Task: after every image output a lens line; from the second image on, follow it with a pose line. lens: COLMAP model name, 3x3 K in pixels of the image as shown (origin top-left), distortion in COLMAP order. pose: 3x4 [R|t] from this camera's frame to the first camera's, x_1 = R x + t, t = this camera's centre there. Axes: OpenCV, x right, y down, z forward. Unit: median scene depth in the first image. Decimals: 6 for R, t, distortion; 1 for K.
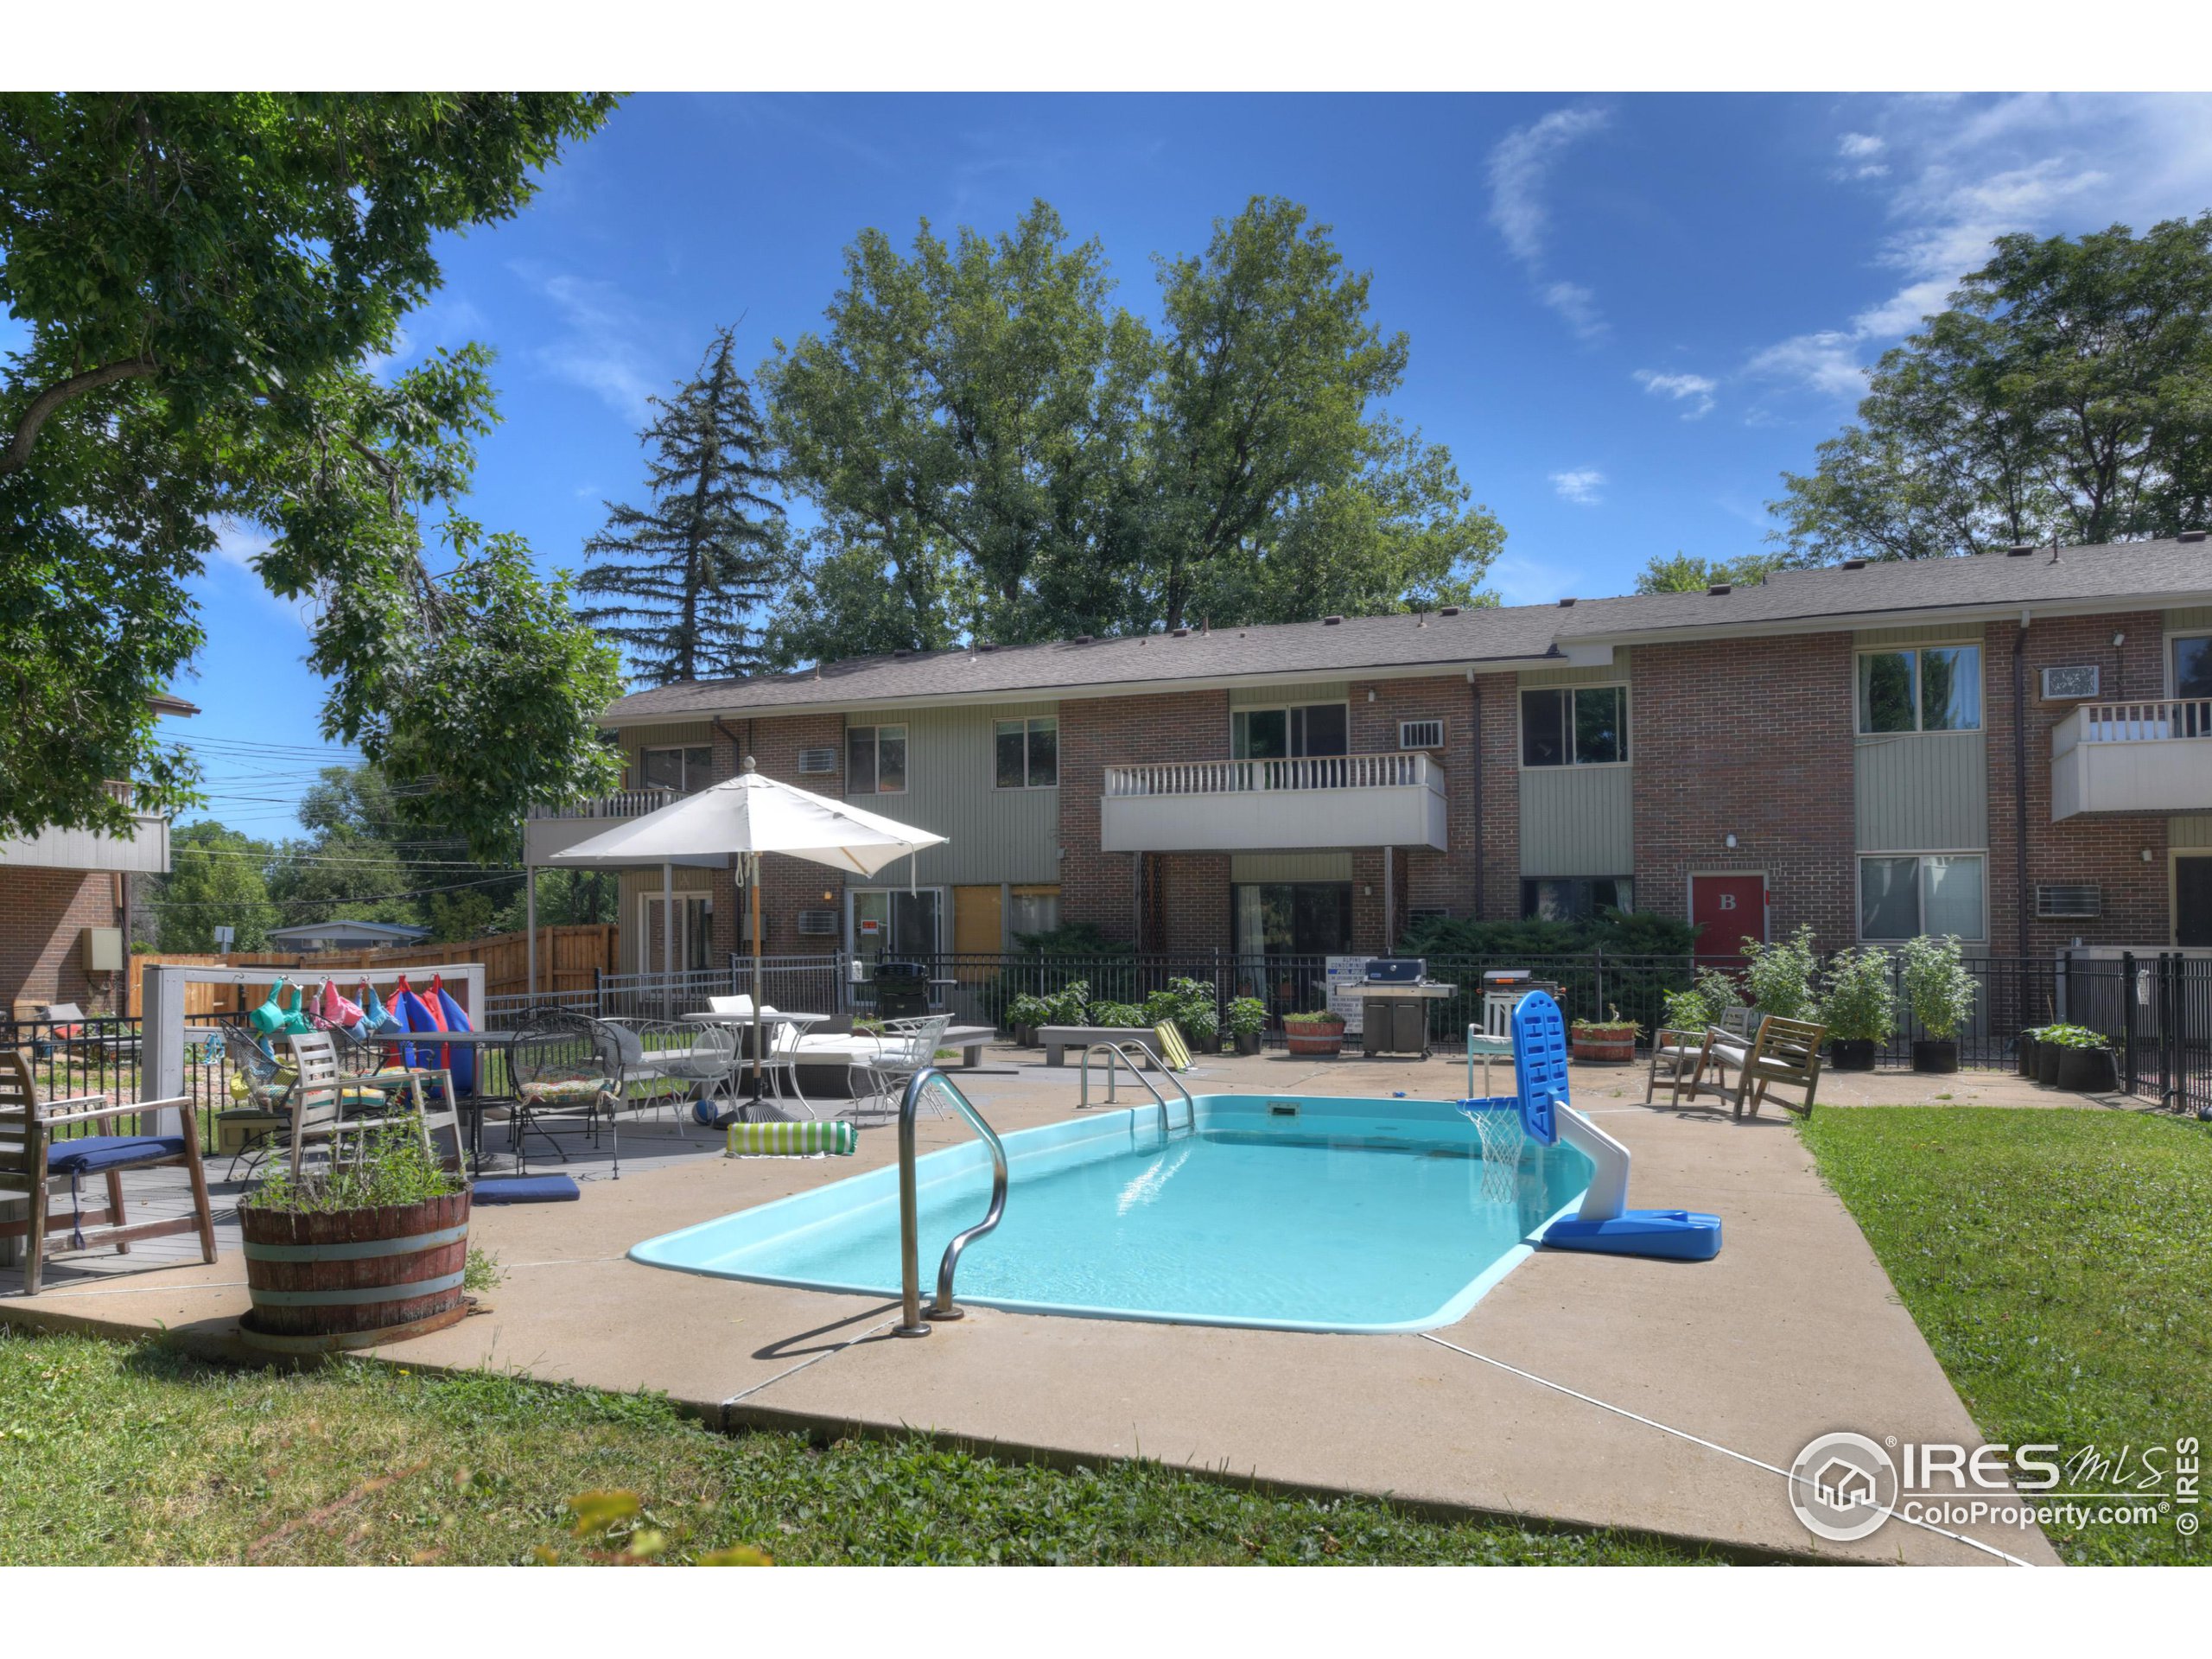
lens RADIAL K [[1434.4, 0, 1102.5], [0, 1434.4, 863.4], [0, 0, 1]] dist [-0.006282, -0.001158]
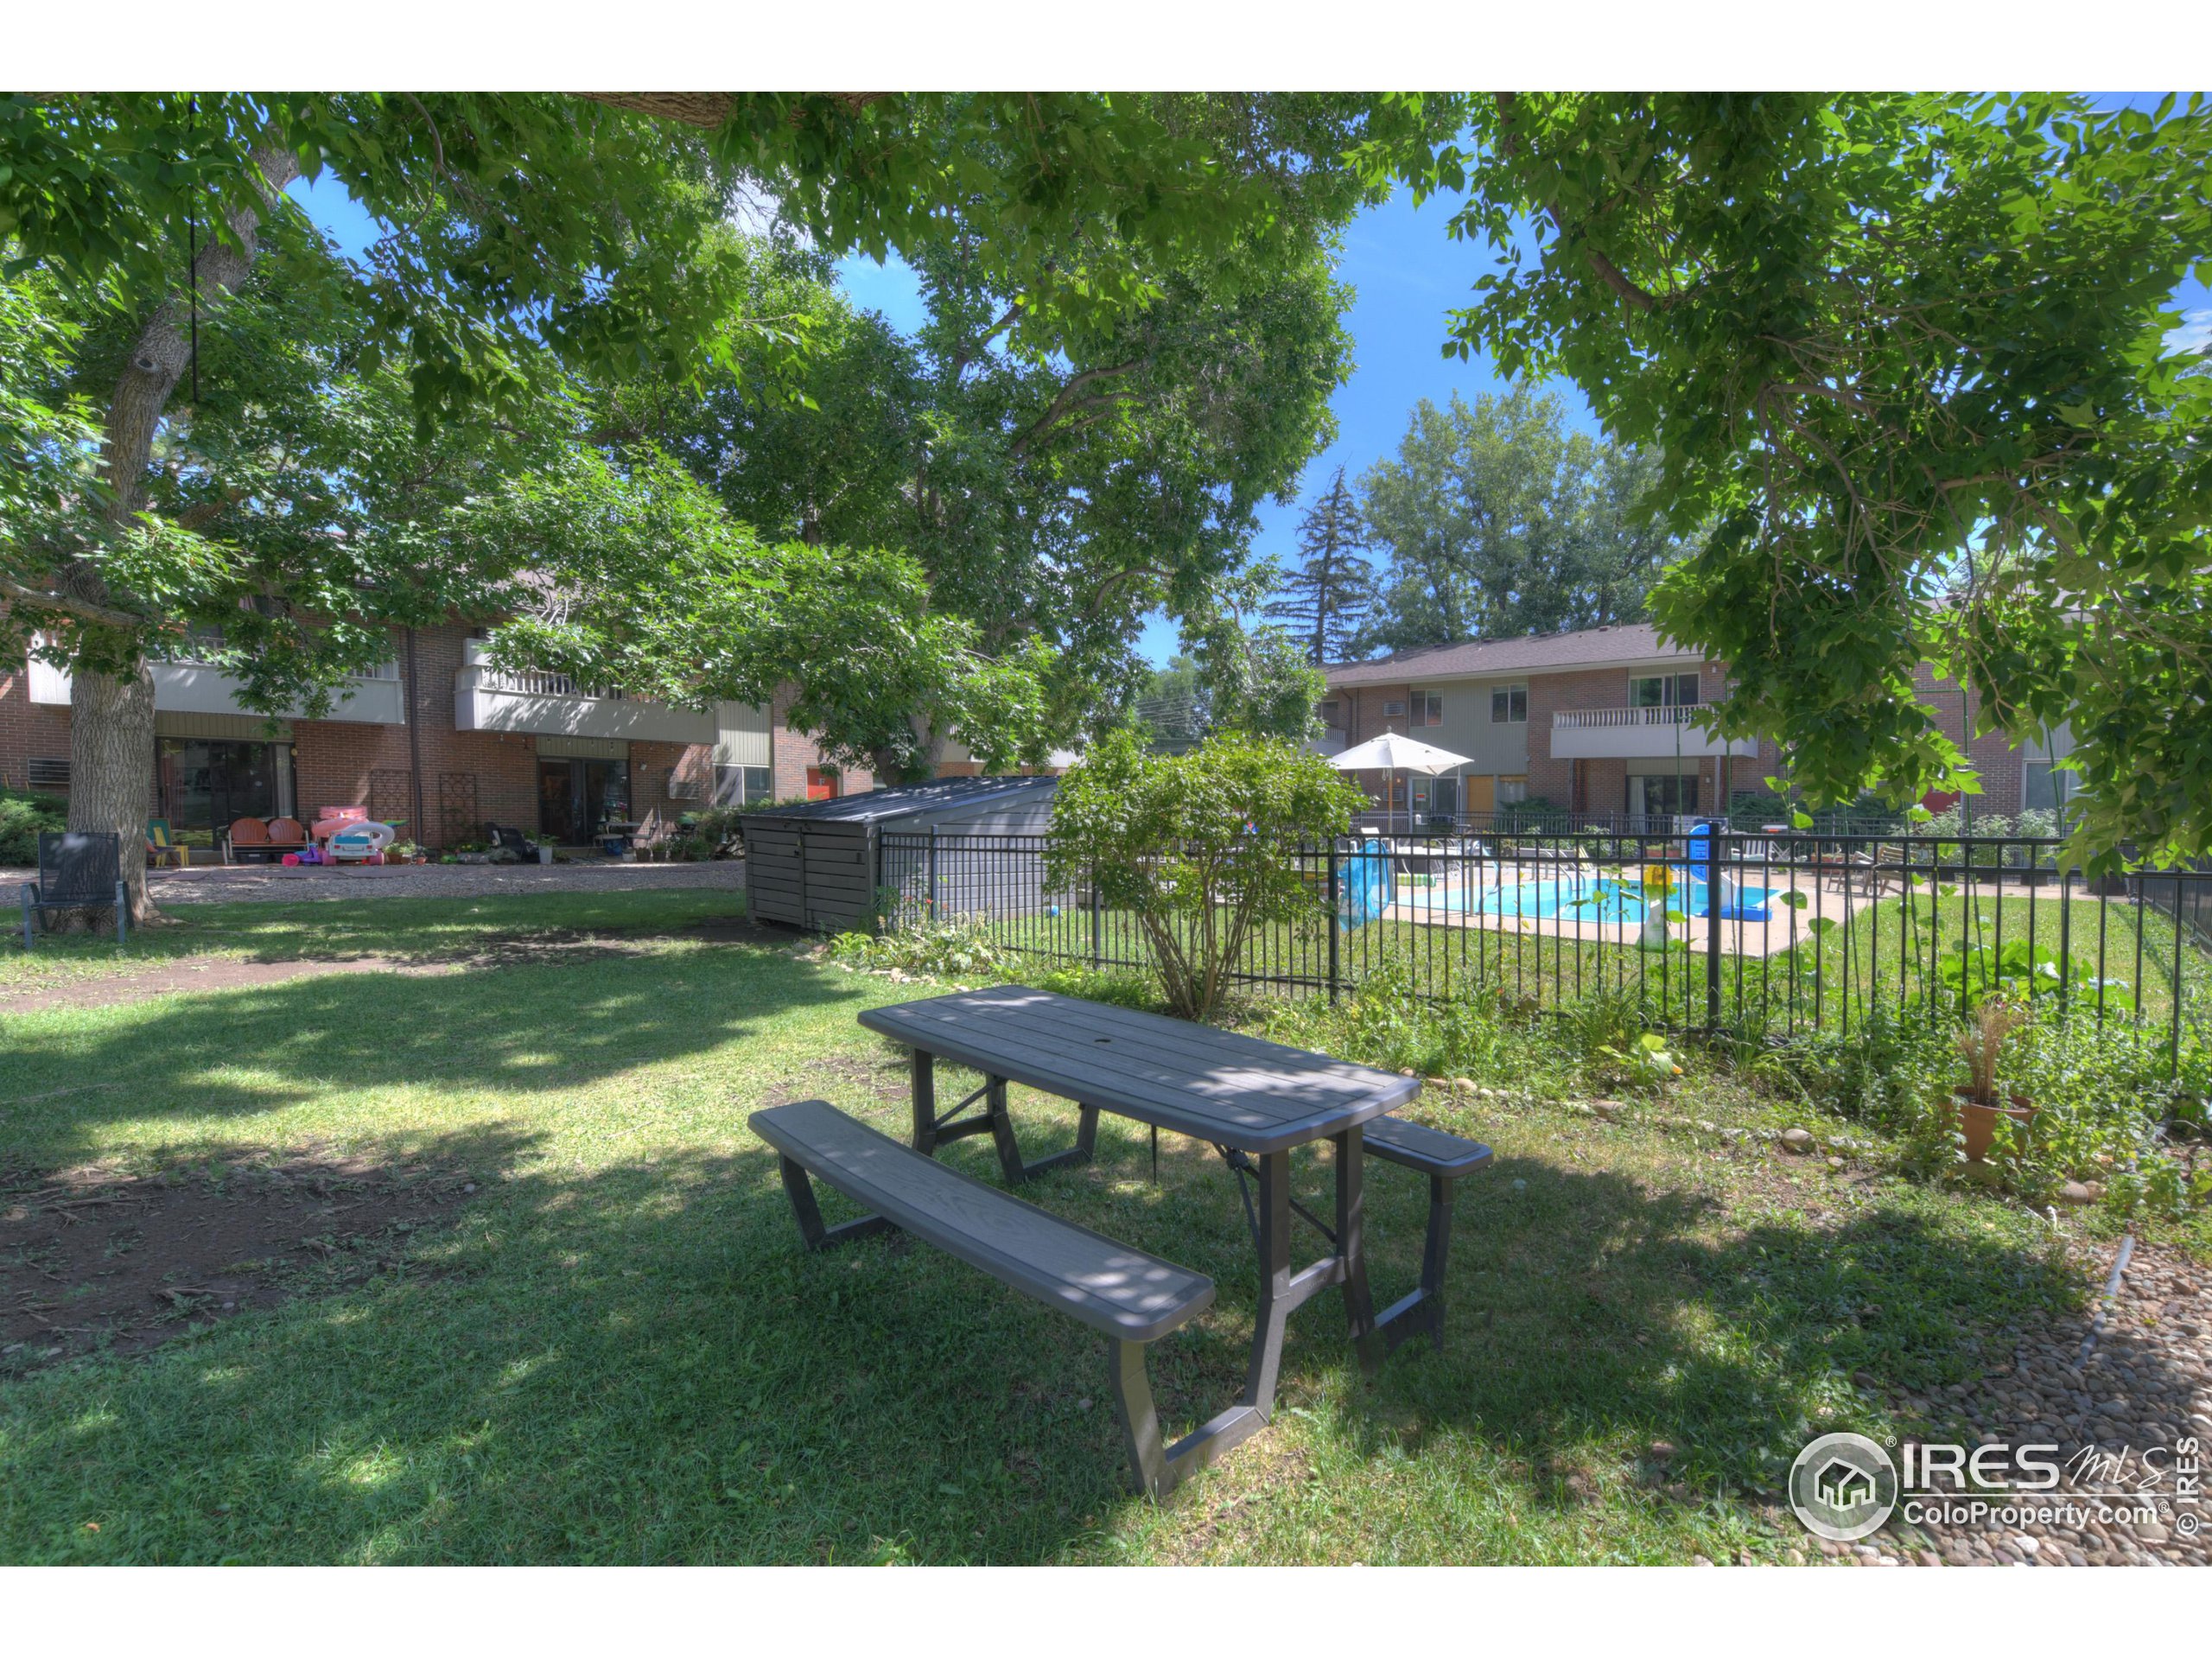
lens RADIAL K [[1434.4, 0, 1102.5], [0, 1434.4, 863.4], [0, 0, 1]] dist [-0.006282, -0.001158]
pose [[0.946702, 0.024555, -0.321173, 0.043926], [0.004437, 0.996001, 0.089228, -0.036716], [0.322080, -0.085898, 0.942808, -0.836936]]
